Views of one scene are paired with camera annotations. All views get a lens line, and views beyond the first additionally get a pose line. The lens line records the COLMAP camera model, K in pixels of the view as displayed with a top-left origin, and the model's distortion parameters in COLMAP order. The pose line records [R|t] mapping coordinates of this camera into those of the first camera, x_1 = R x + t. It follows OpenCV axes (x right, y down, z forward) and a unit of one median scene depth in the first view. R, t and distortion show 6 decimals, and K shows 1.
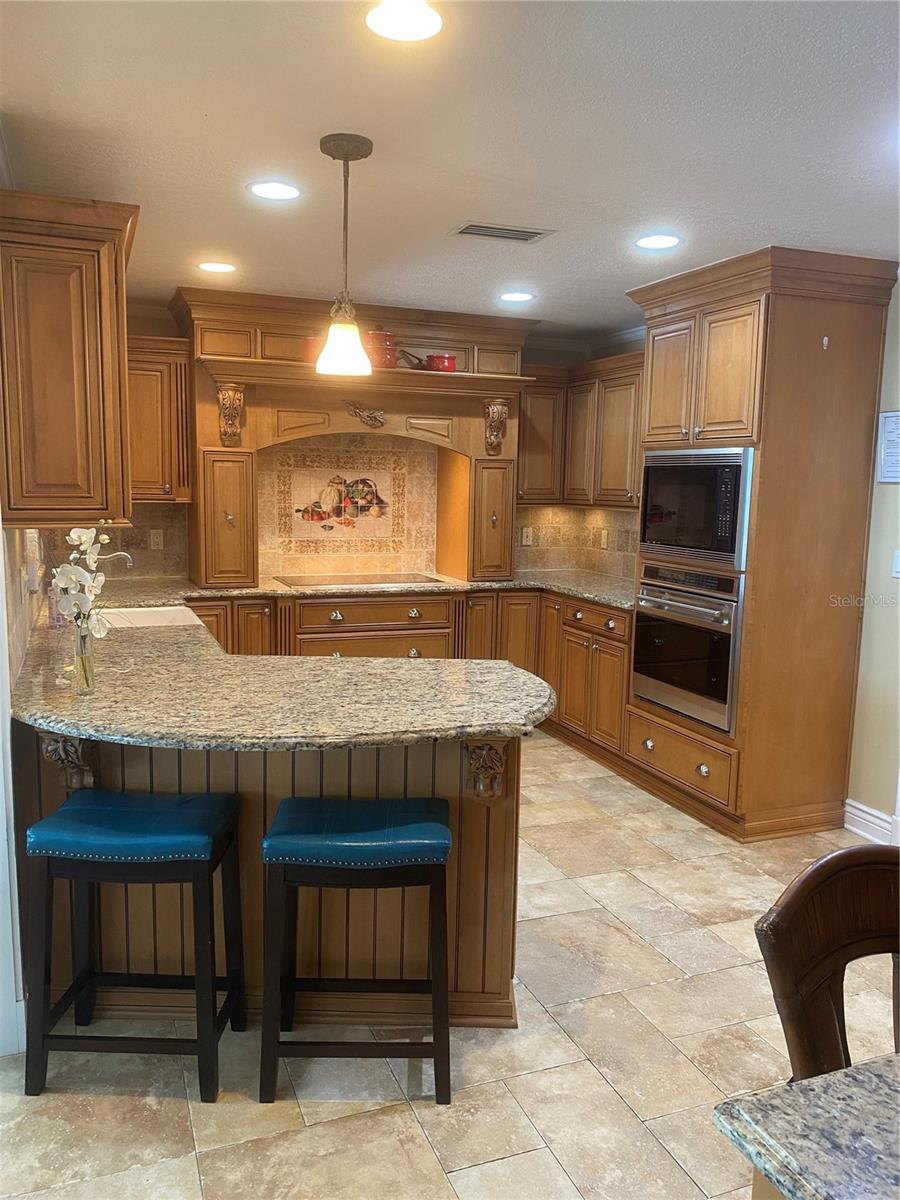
lens RADIAL K [[914.6, 0, 434.4], [0, 914.6, 586.6], [0, 0, 1]] dist [0.025341, -0.058432]
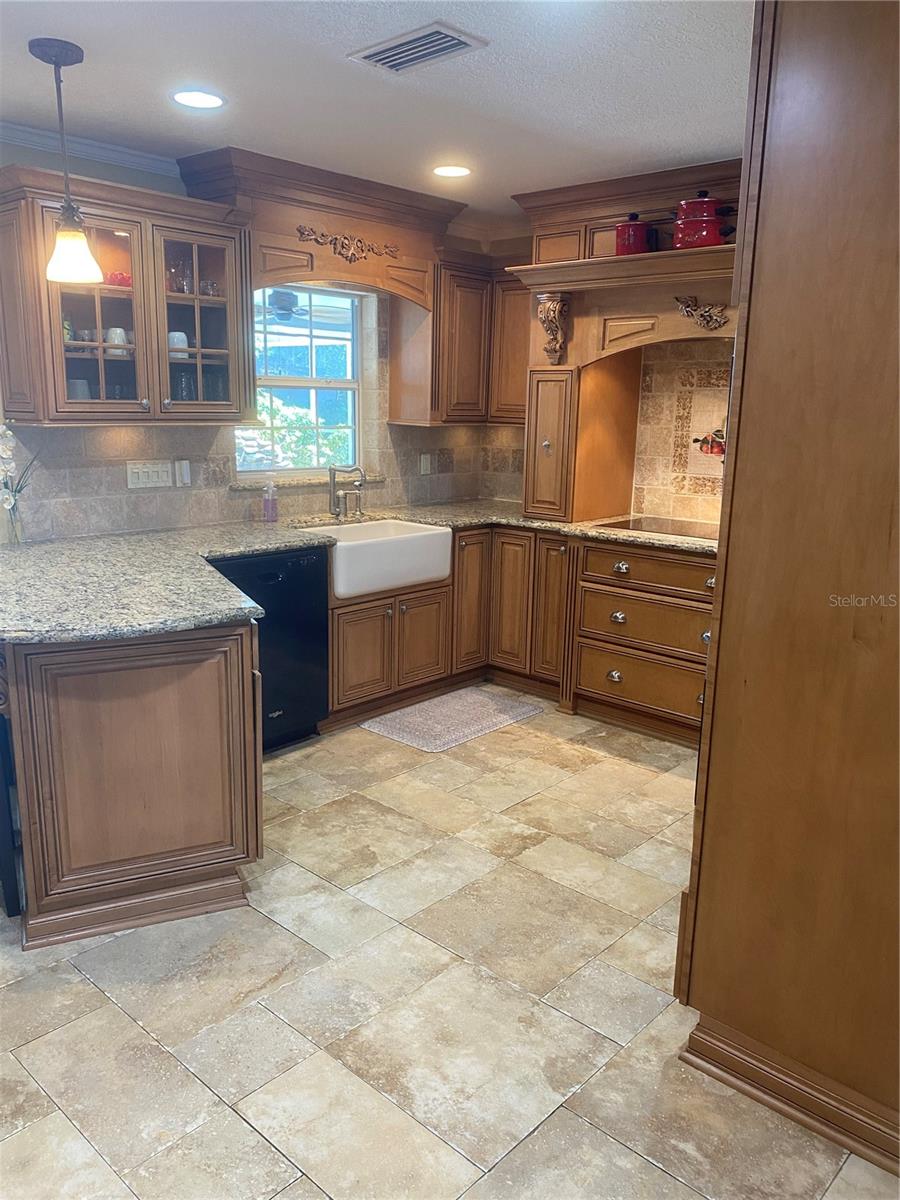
lens RADIAL K [[920.8, 0, 447.9], [0, 920.8, 595.0], [0, 0, 1]] dist [0.049349, -0.068542]
pose [[0.437826, 0.177240, -0.881416, 0.571891], [-0.111603, 0.983507, 0.142333, -0.045359], [0.892106, 0.036051, 0.450386, 0.490616]]
